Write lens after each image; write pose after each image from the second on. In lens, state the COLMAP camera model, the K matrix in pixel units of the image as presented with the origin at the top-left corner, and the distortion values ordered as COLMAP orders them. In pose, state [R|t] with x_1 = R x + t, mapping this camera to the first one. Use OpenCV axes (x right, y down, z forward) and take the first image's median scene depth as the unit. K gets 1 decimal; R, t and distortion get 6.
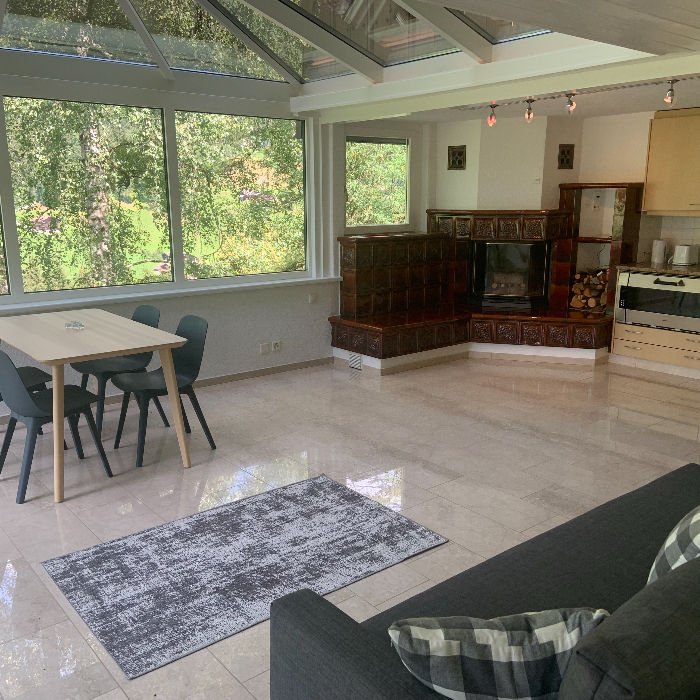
lens RADIAL K [[699.1, 0, 350.0], [0, 699.1, 350.0], [0, 0, 1]] dist [0.008148, 0.007400]
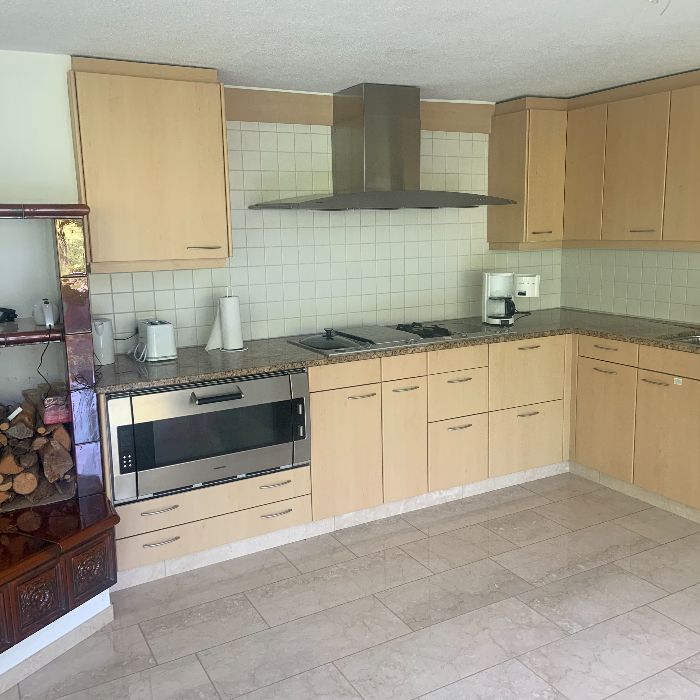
lens RADIAL K [[699.1, 0, 350.0], [0, 699.1, 350.0], [0, 0, 1]] dist [0.008148, 0.007400]
pose [[0.168894, -0.170655, 0.970748, -0.022495], [0.233547, 0.963778, 0.128796, -0.165691], [-0.957565, 0.204962, 0.202632, 0.760551]]
